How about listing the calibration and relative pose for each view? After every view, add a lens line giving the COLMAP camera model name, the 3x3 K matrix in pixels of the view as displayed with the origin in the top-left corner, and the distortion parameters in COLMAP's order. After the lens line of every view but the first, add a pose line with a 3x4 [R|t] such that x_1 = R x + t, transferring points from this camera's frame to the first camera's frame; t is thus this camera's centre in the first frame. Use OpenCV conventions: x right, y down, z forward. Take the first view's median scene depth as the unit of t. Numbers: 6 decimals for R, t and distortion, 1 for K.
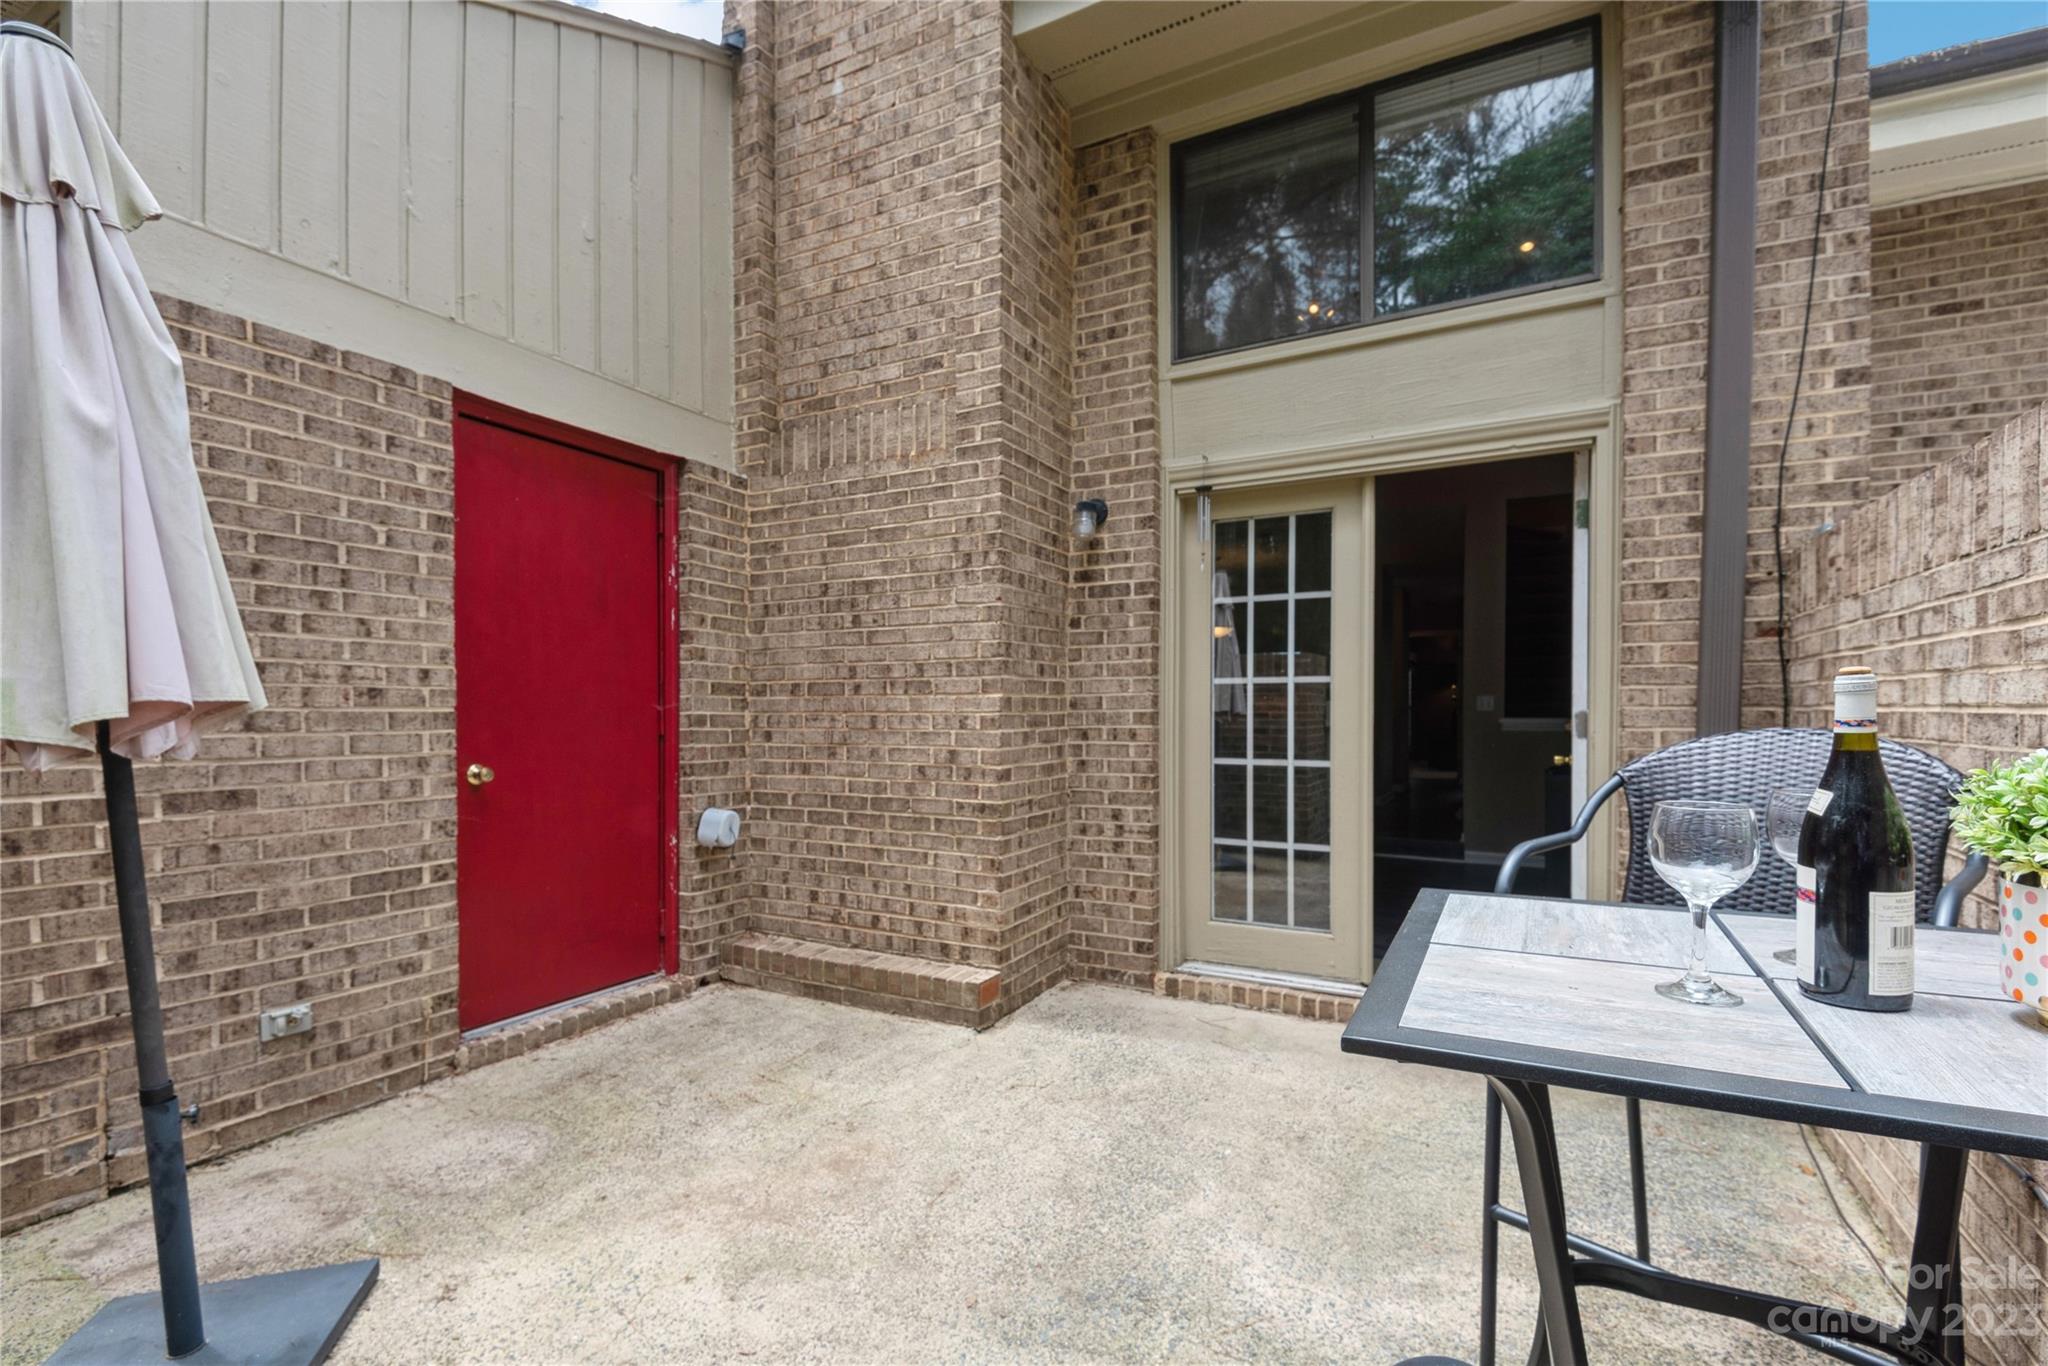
lens RADIAL K [[913.1, 0, 1022.0], [0, 913.1, 726.8], [0, 0, 1]] dist [0.027843, -0.025274]
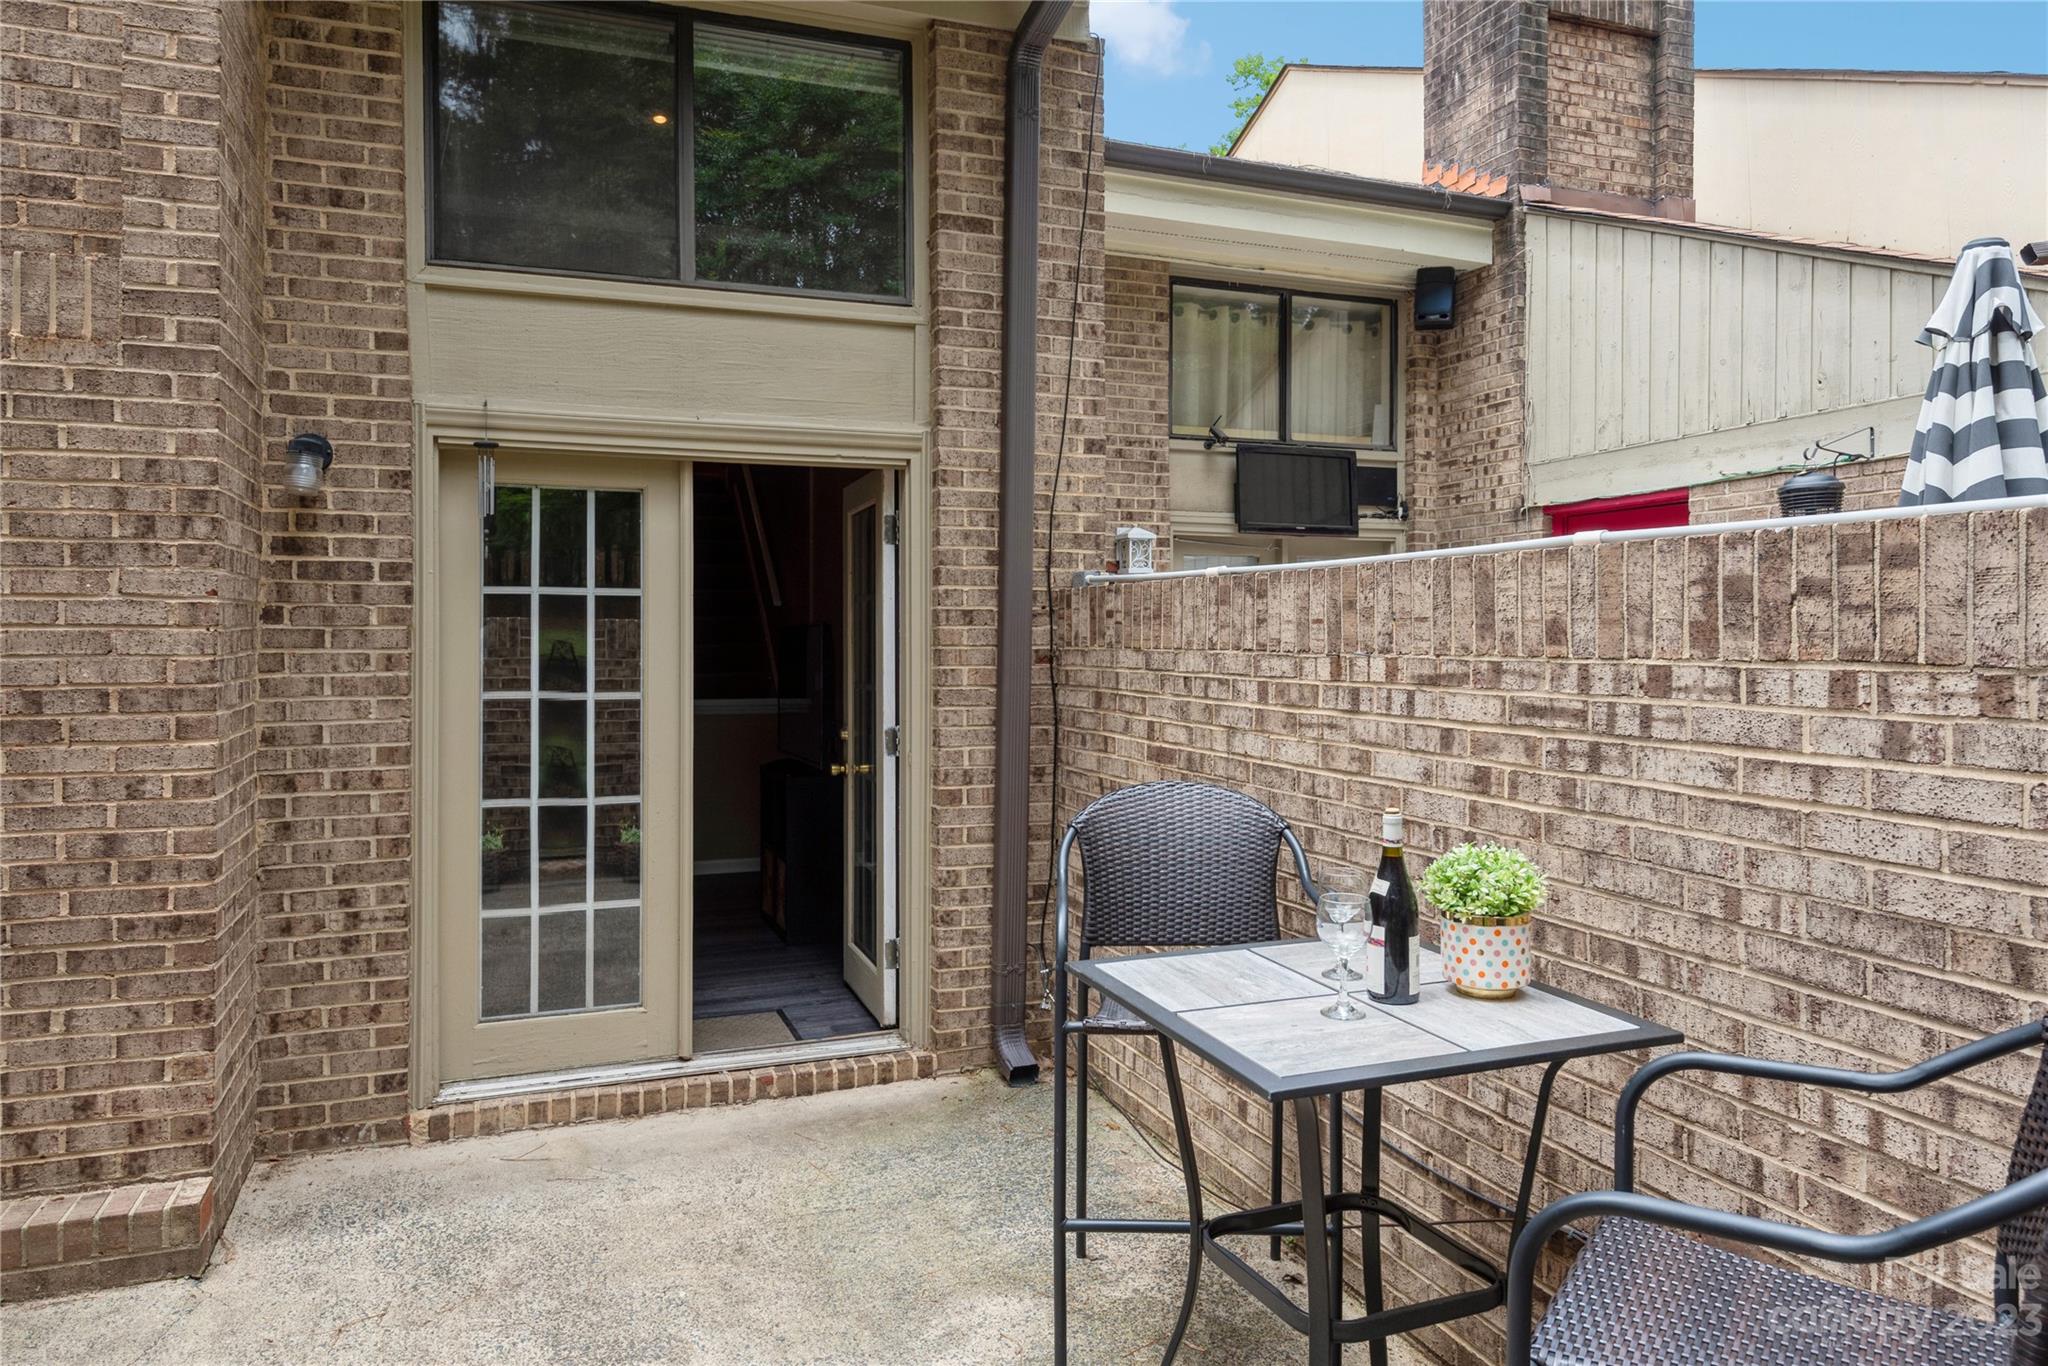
lens RADIAL K [[1304.8, 0, 1026.9], [0, 1304.8, 640.2], [0, 0, 1]] dist [-0.003205, -0.005696]
pose [[0.655865, 0.001509, 0.754877, -0.333846], [0.014702, 0.999783, -0.014772, -0.083315], [-0.754735, 0.020787, 0.655700, -0.029730]]
